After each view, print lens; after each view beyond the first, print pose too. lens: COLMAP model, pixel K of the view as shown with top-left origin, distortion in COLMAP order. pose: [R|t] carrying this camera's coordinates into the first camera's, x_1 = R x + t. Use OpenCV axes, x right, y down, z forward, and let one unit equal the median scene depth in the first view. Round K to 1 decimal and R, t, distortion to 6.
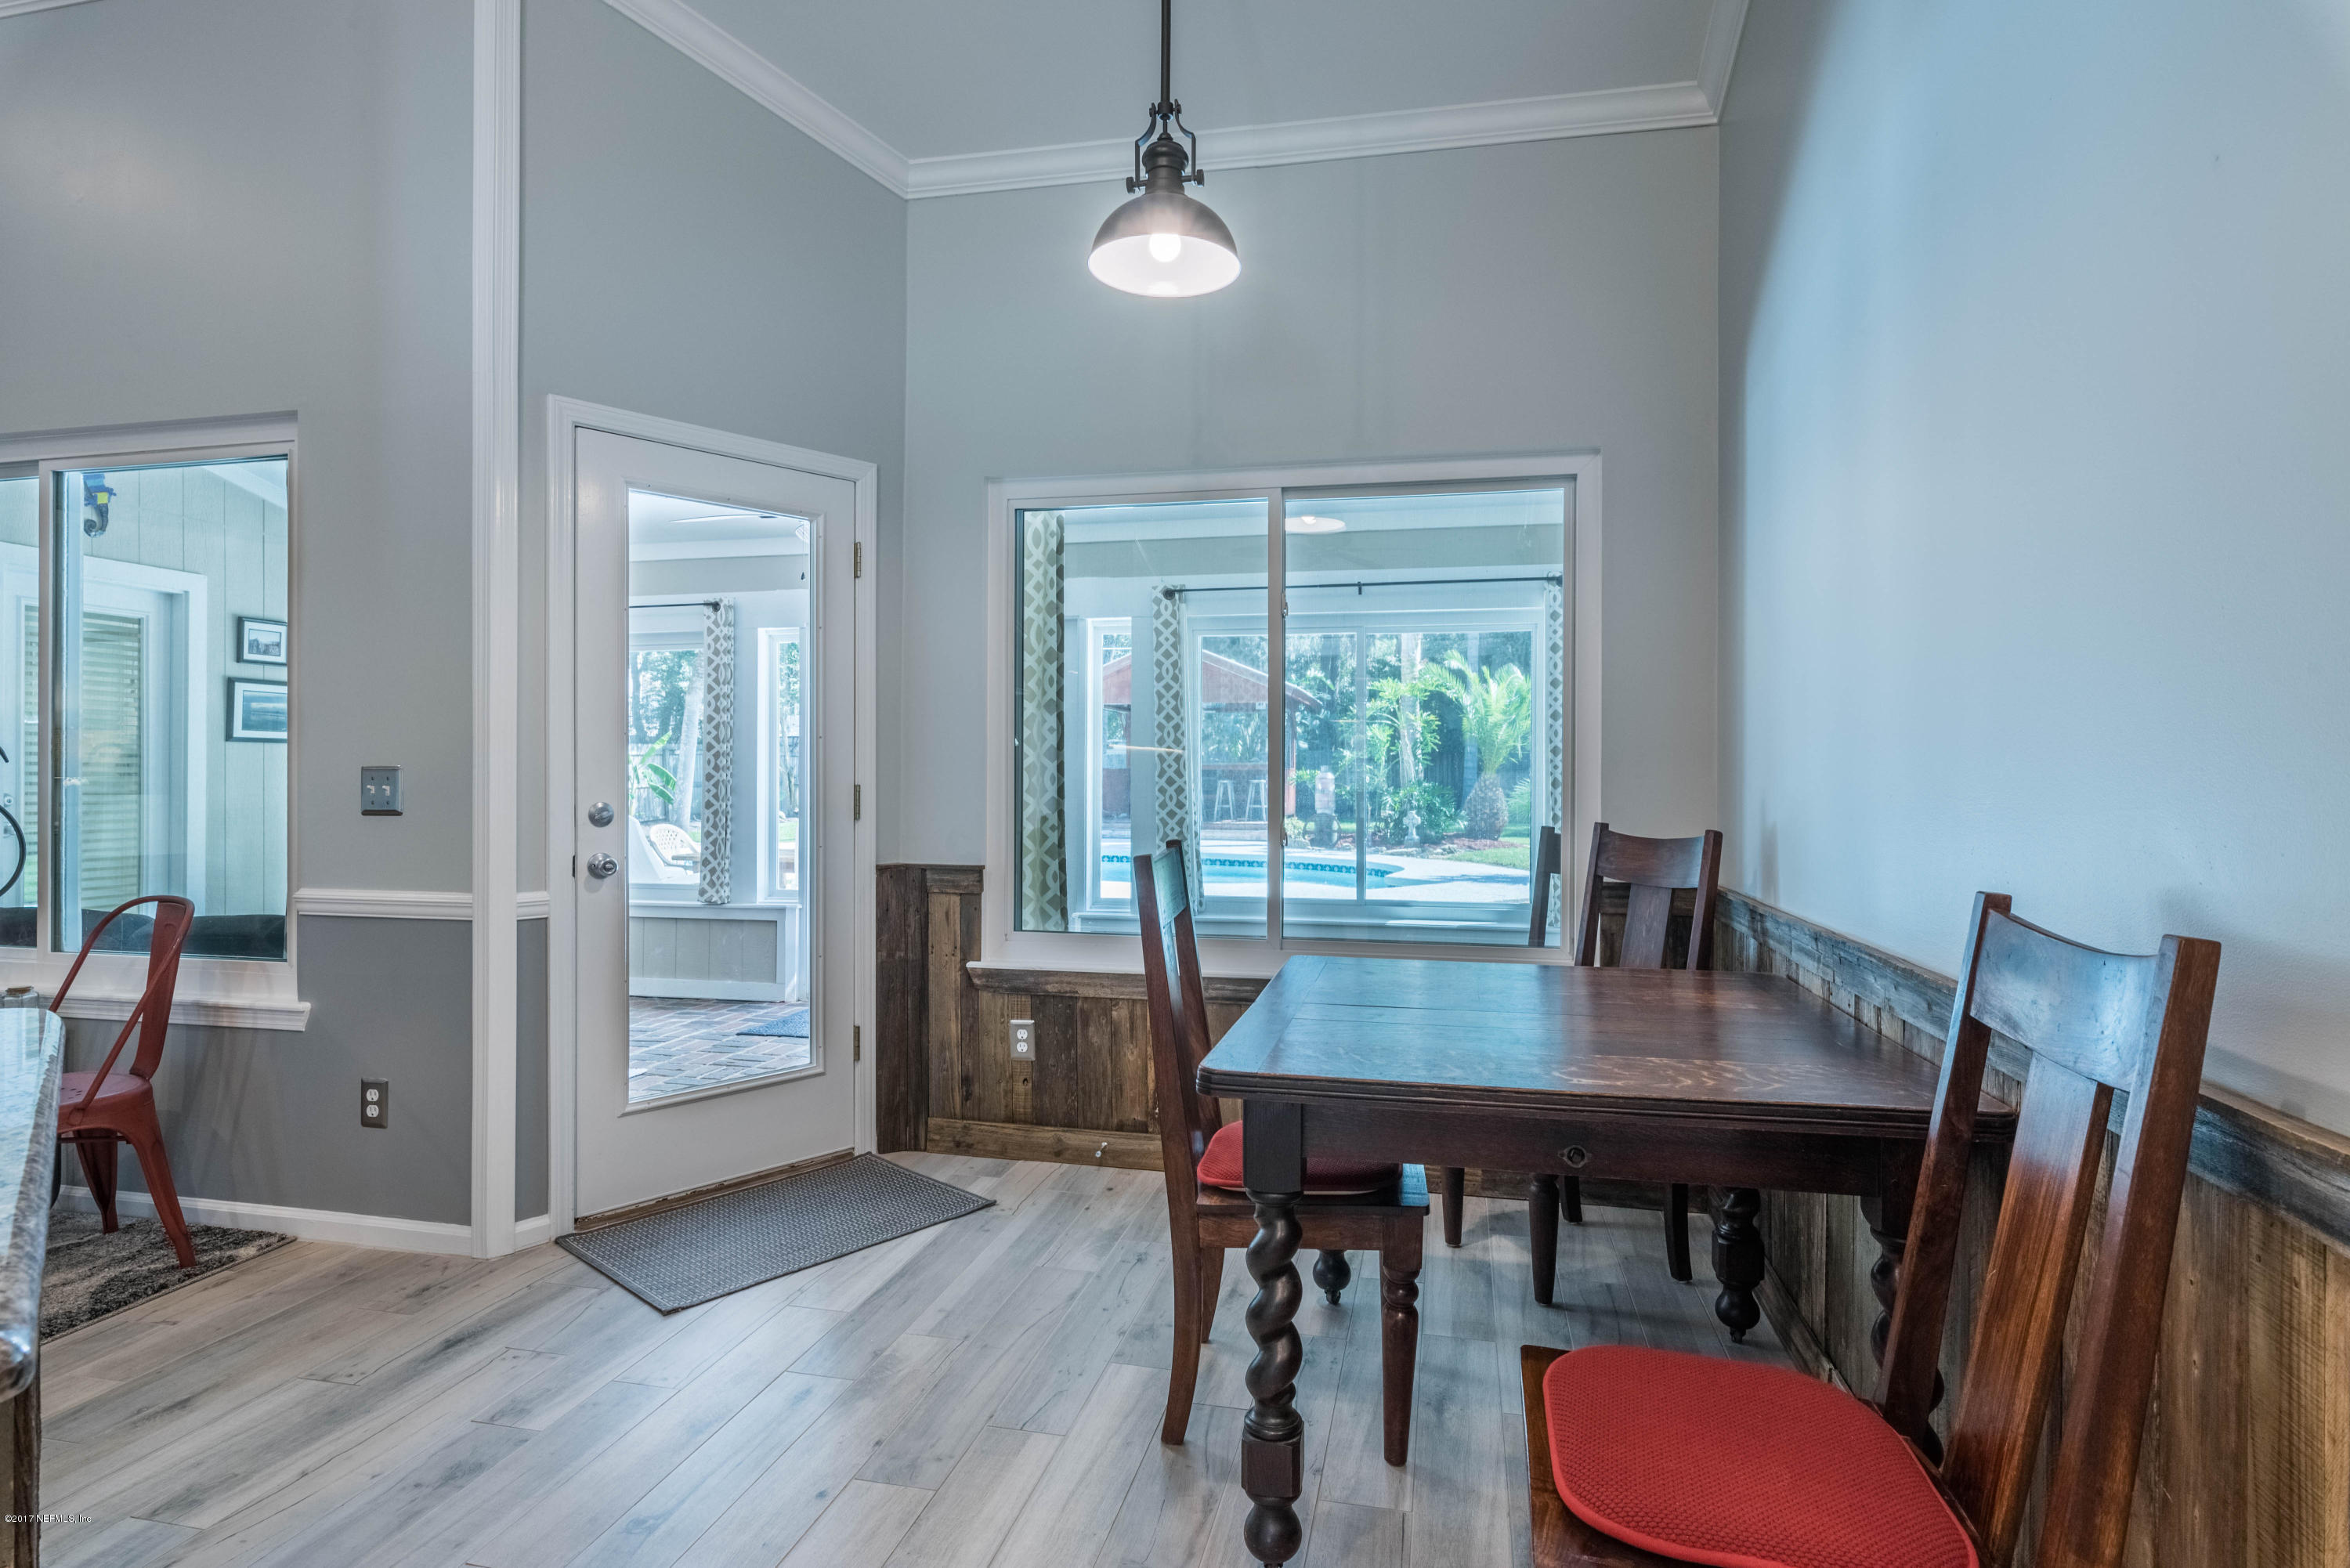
lens RADIAL K [[1216.8, 0, 1185.4], [0, 1216.8, 765.6], [0, 0, 1]] dist [0.013125, 0.000021]
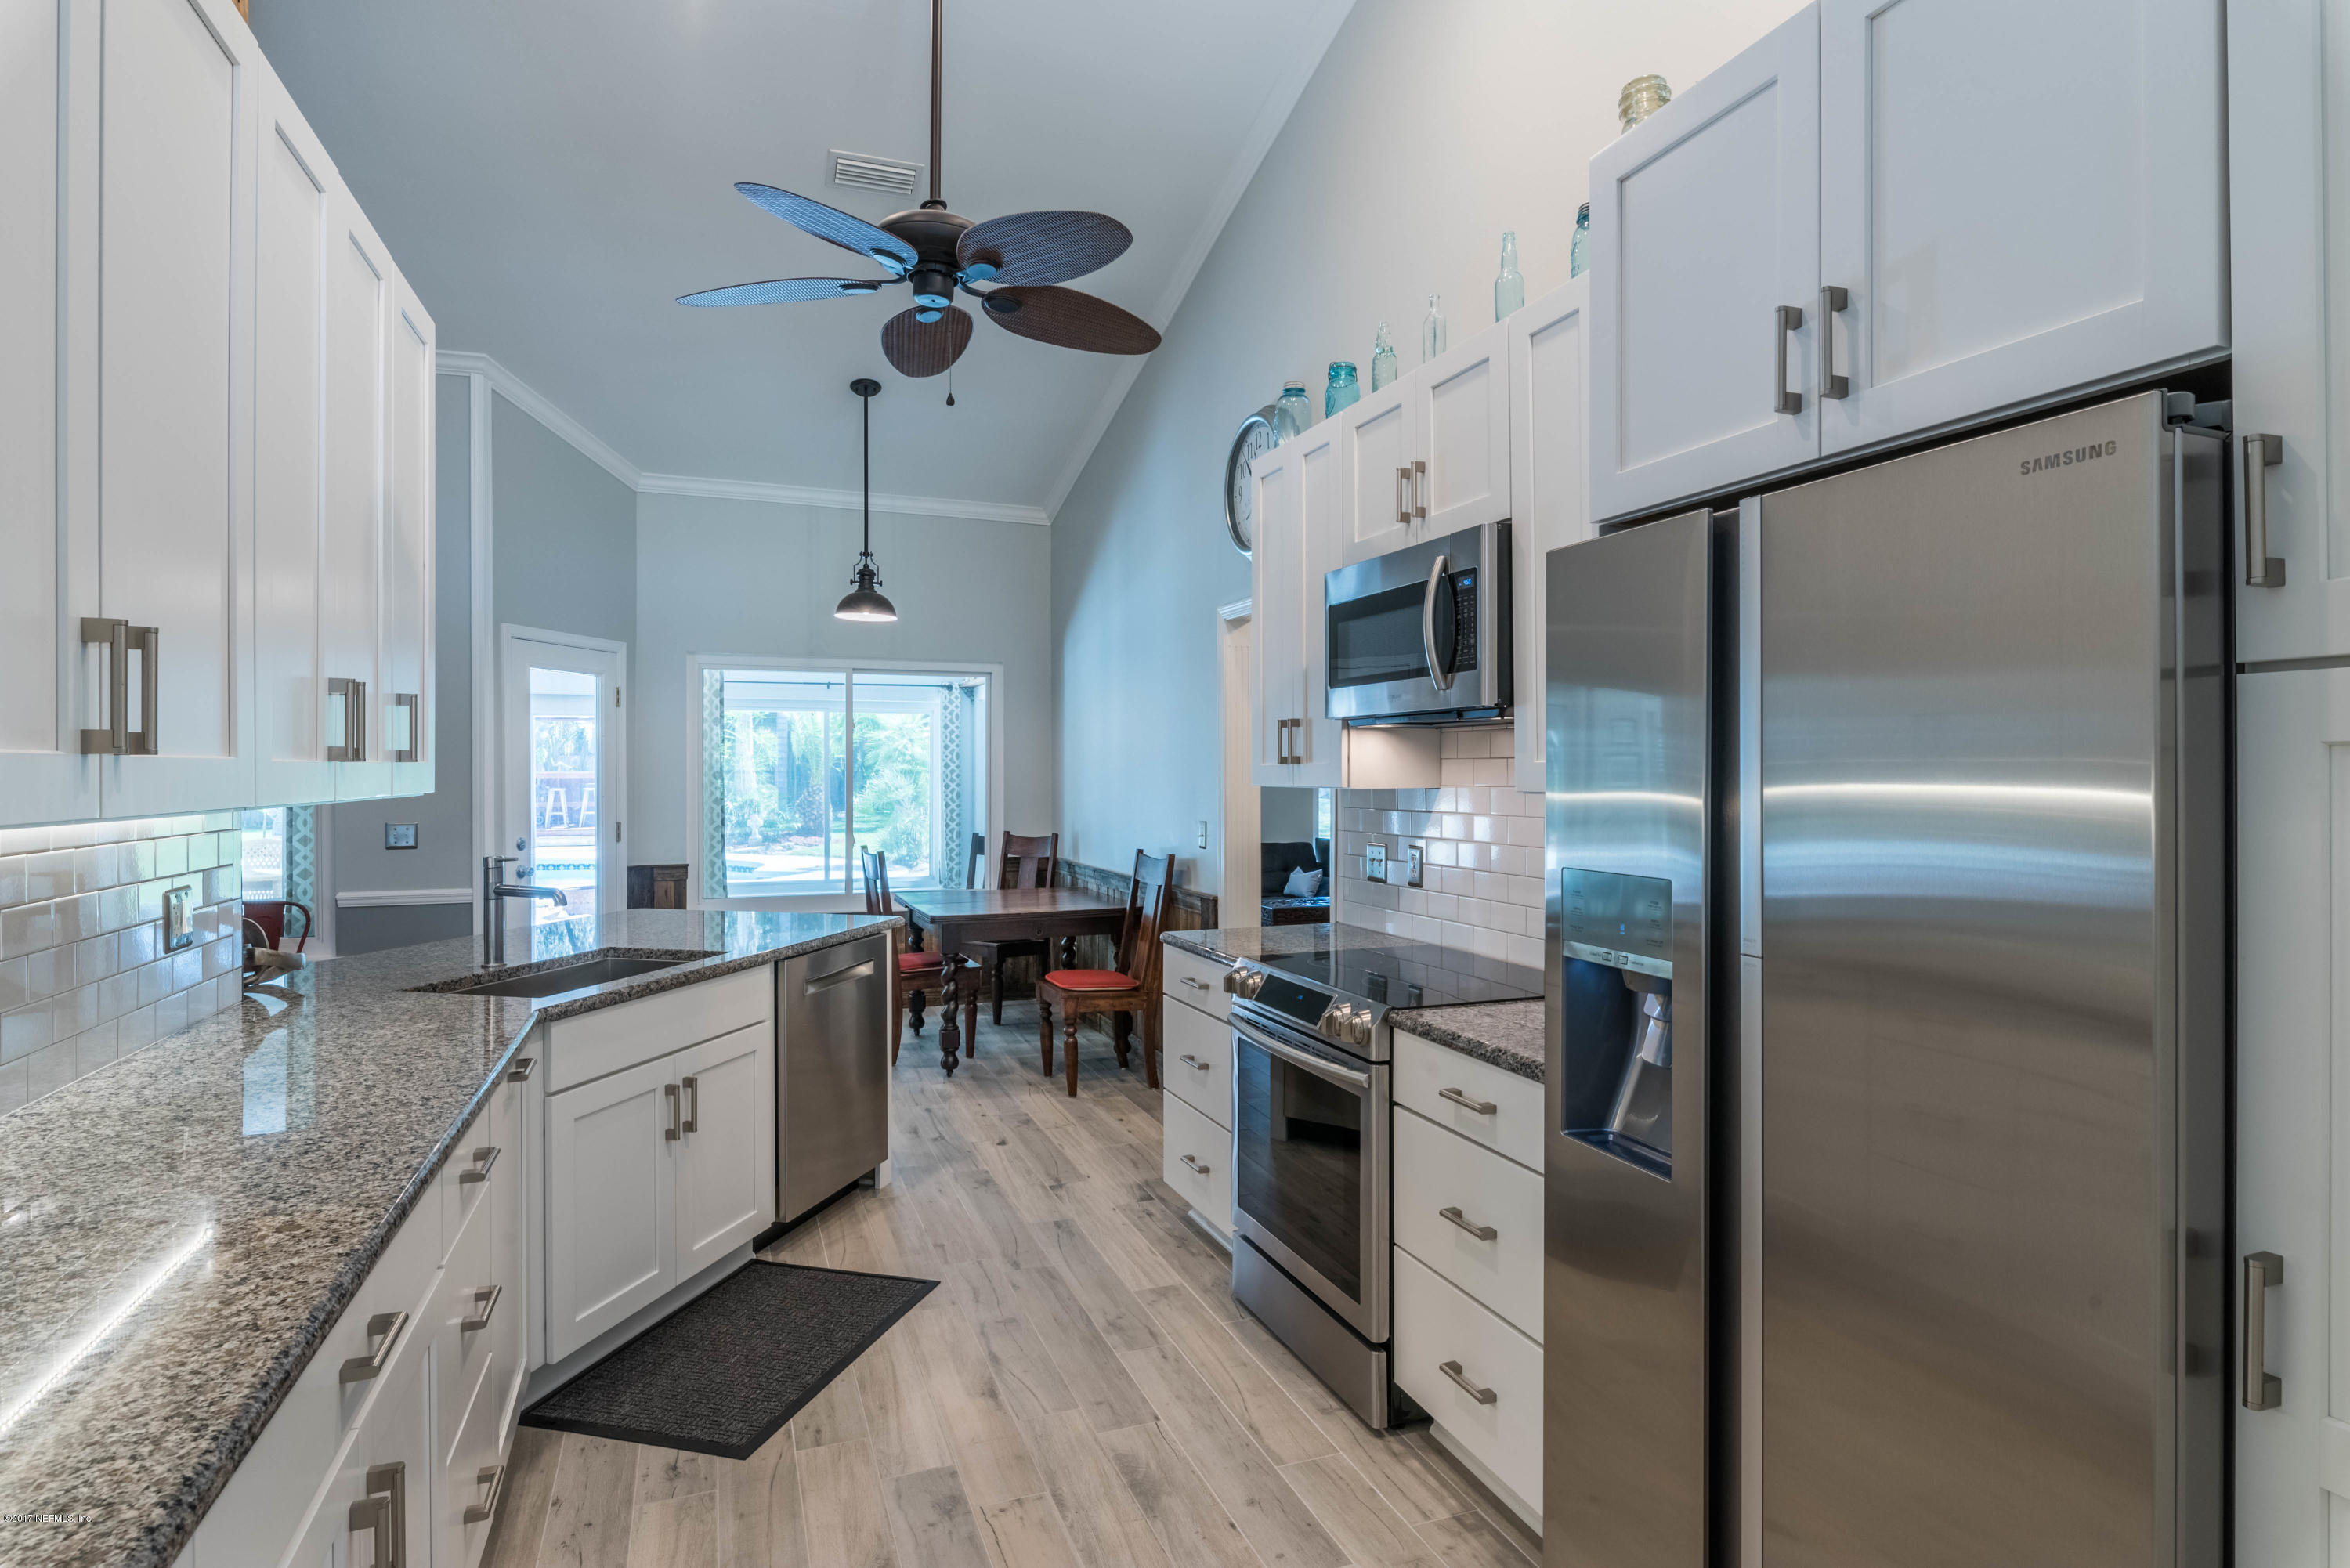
lens RADIAL K [[1216.8, 0, 1185.4], [0, 1216.8, 765.6], [0, 0, 1]] dist [0.013125, 0.000021]
pose [[0.831832, -0.001429, 0.555026, -0.677874], [-0.001622, 0.999986, 0.005005, -0.092336], [-0.555025, -0.005064, 0.831818, -1.138895]]
